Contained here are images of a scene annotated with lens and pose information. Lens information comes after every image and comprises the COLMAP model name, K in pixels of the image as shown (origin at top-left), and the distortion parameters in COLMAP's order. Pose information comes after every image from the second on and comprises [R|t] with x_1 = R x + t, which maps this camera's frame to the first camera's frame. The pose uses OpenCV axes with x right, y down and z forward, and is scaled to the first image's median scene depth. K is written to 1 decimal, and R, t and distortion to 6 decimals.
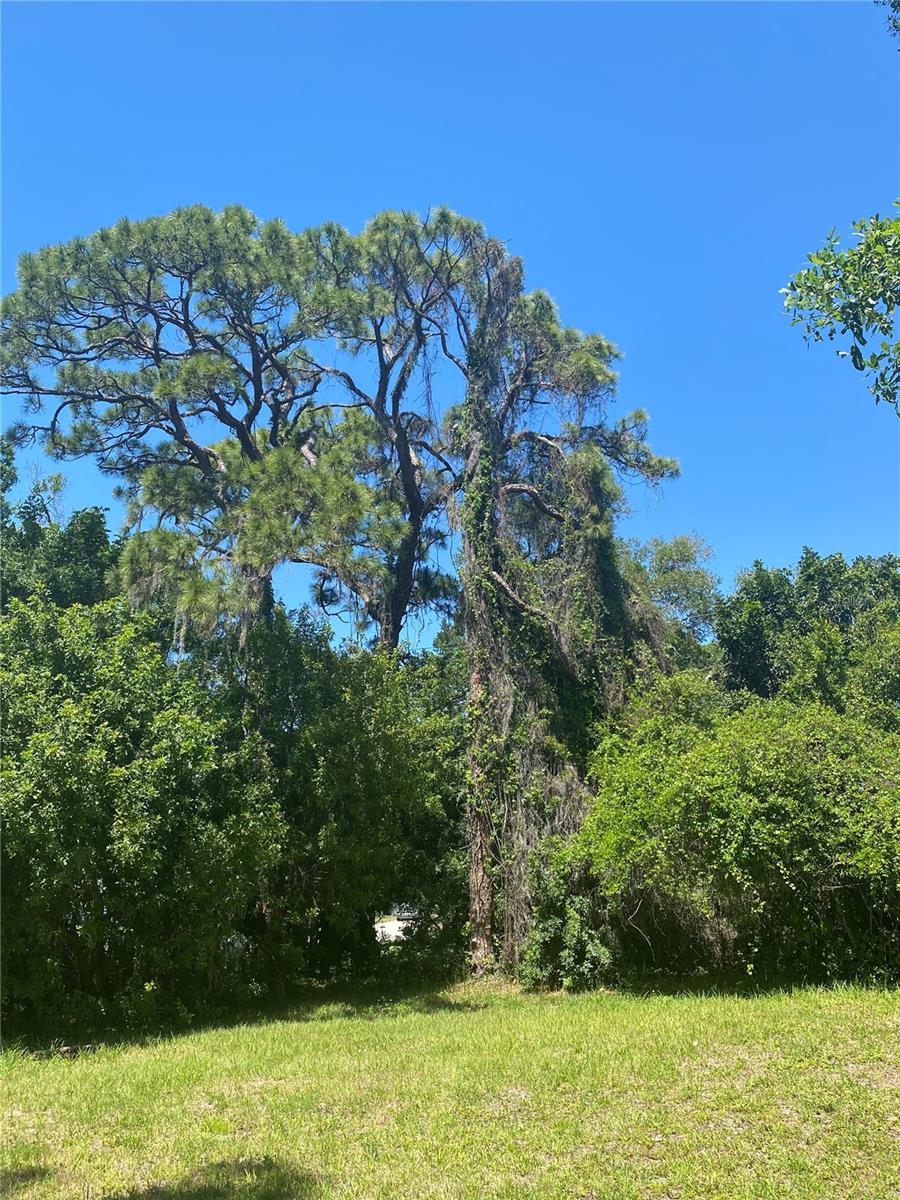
lens RADIAL K [[1012.3, 0, 453.7], [0, 1012.3, 598.6], [0, 0, 1]] dist [0.003975, -0.001944]
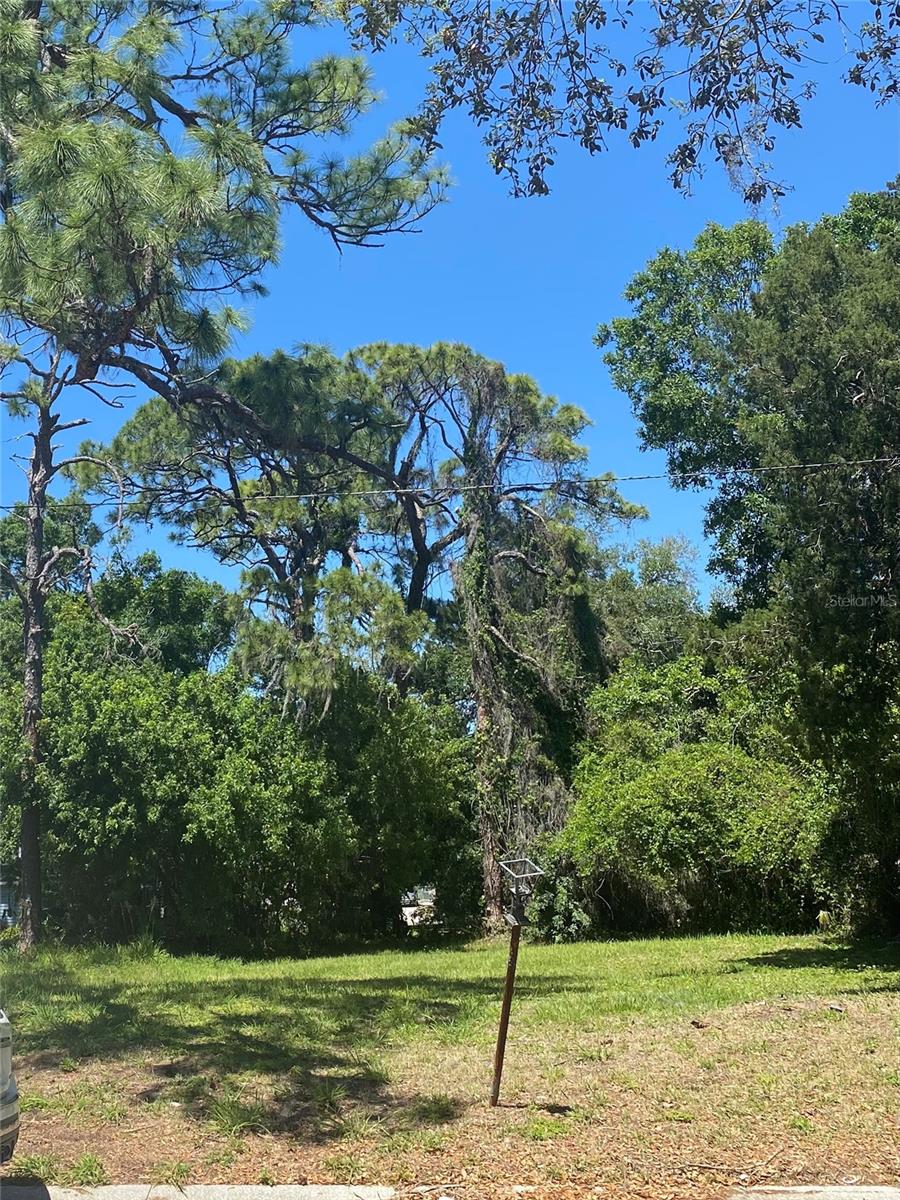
lens RADIAL K [[897.5, 0, 303.1], [0, 897.5, 602.8], [0, 0, 1]] dist [-0.025645, -0.001983]
pose [[0.985784, -0.037581, -0.163761, -0.011252], [0.035188, 0.999228, -0.017490, -0.050898], [0.164292, 0.011479, 0.986345, -0.190204]]
